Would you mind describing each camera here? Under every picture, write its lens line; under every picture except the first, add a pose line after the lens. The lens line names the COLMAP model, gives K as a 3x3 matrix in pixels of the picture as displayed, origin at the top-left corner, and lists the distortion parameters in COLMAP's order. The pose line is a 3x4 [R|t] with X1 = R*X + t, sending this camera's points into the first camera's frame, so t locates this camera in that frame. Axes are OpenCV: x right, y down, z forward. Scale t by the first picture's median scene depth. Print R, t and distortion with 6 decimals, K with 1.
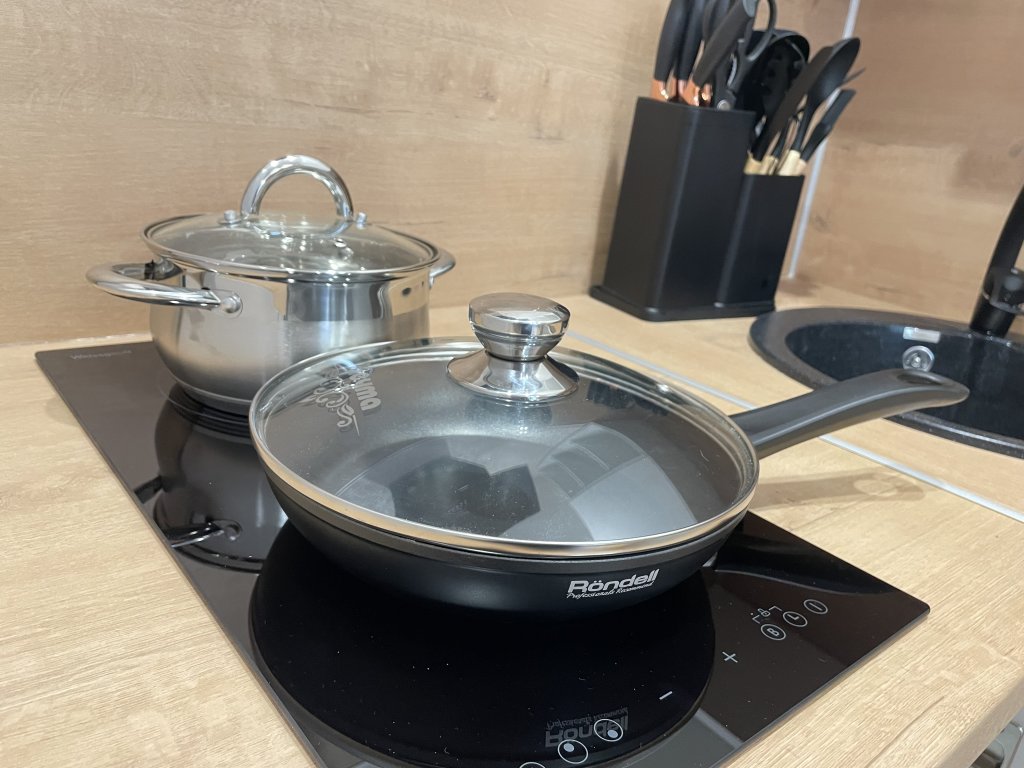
lens RADIAL K [[774.7, 0, 512.0], [0, 774.7, 384.0], [0, 0, 1]] dist [0.115470, -0.155633]
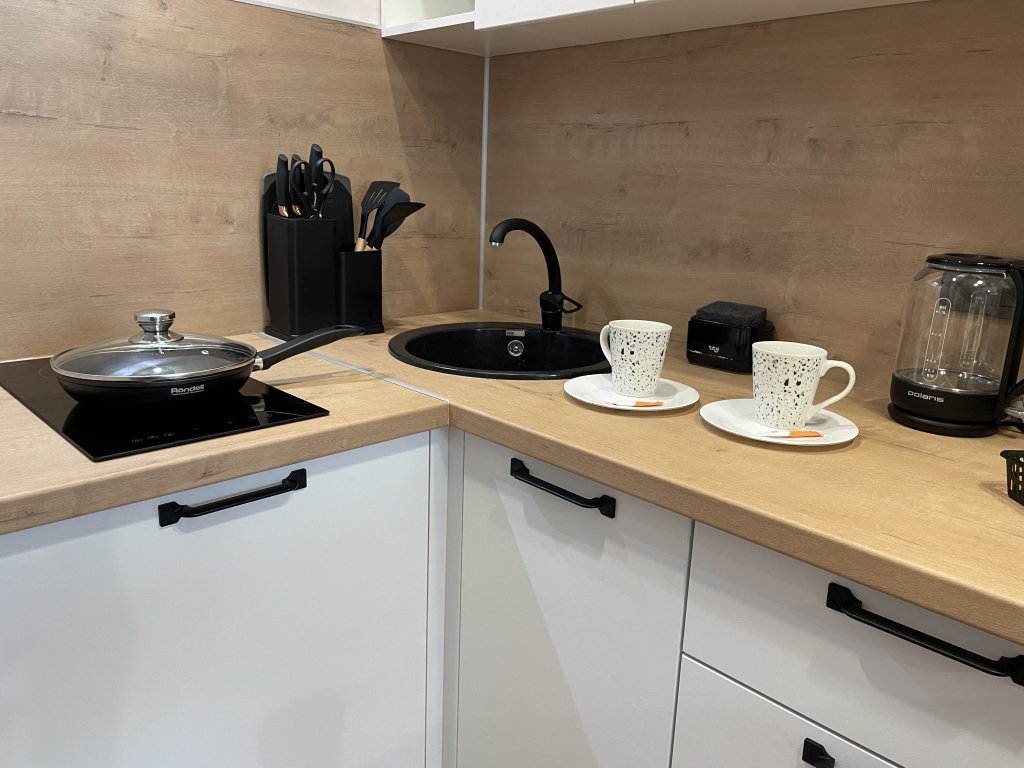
lens RADIAL K [[774.7, 0, 512.0], [0, 774.7, 384.0], [0, 0, 1]] dist [0.115470, -0.155633]
pose [[0.993918, -0.093649, 0.057933, 0.541643], [0.098270, 0.991704, -0.082859, 0.255587], [-0.049692, 0.088048, 0.994876, -0.930151]]
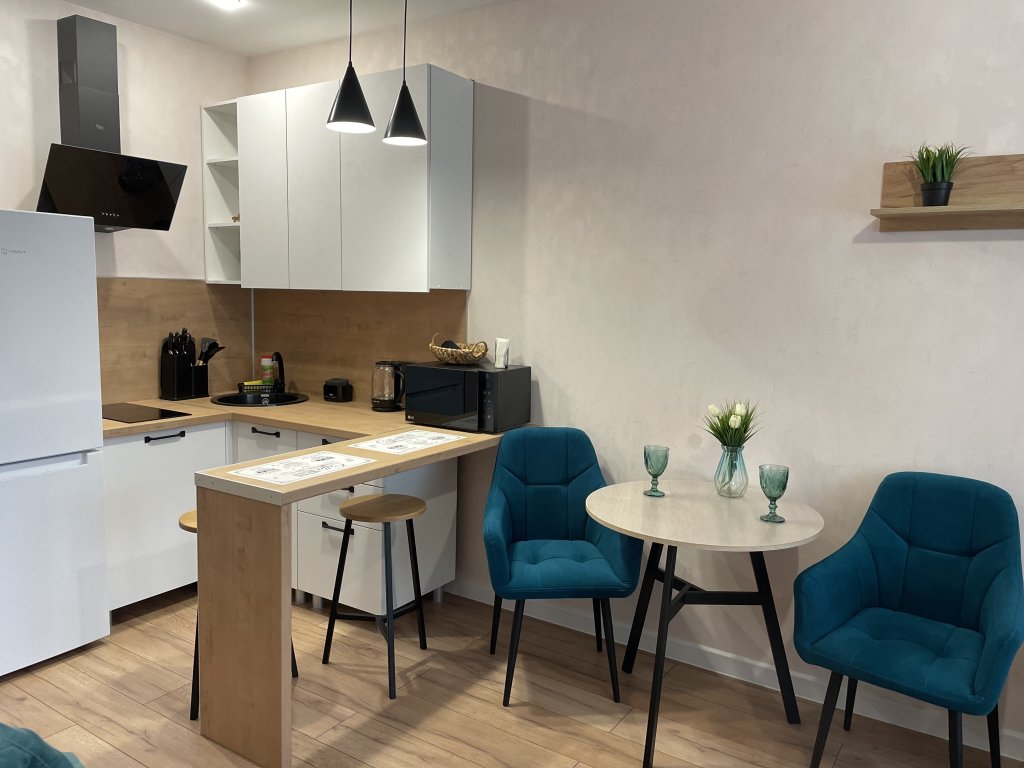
lens RADIAL K [[774.7, 0, 512.0], [0, 774.7, 384.0], [0, 0, 1]] dist [0.115470, -0.155633]
pose [[0.953710, -0.126224, 0.272954, 0.872784], [0.178725, 0.967867, -0.176894, 1.199976], [-0.241855, 0.217489, 0.945624, -4.638762]]
